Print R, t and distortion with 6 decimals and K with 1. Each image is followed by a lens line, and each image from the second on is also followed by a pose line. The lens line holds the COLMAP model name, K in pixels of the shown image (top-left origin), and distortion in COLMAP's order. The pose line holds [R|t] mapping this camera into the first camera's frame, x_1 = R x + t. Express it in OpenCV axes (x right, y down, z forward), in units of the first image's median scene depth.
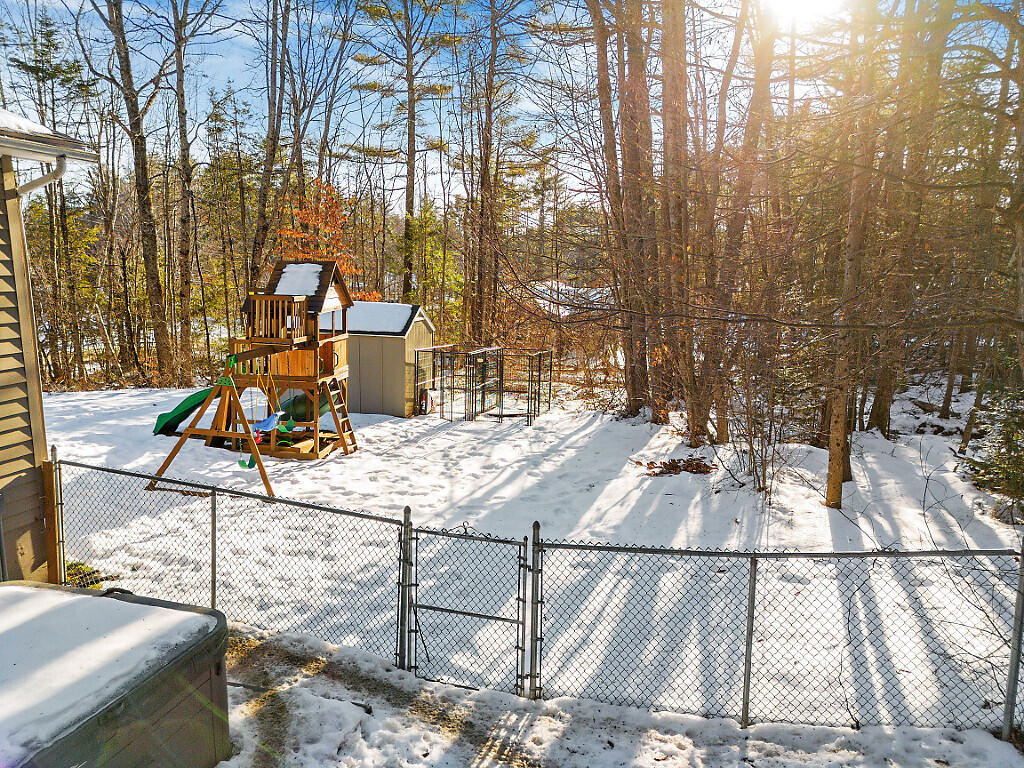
lens RADIAL K [[735.6, 0, 512.0], [0, 735.6, 384.0], [0, 0, 1]] dist [0.073292, -0.077097]
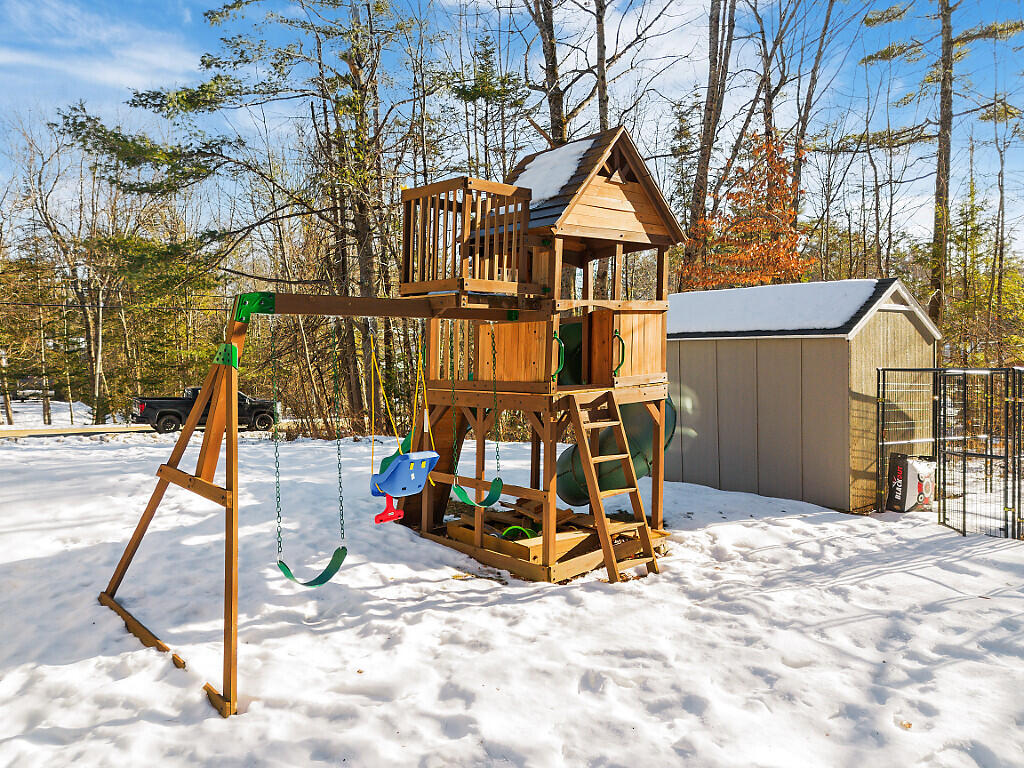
lens RADIAL K [[735.6, 0, 512.0], [0, 735.6, 384.0], [0, 0, 1]] dist [0.073292, -0.077097]
pose [[0.766332, -0.001139, -0.642444, -0.006569], [-0.073105, 0.993348, -0.088964, 0.023096], [0.638272, 0.115142, 0.761151, 0.509814]]
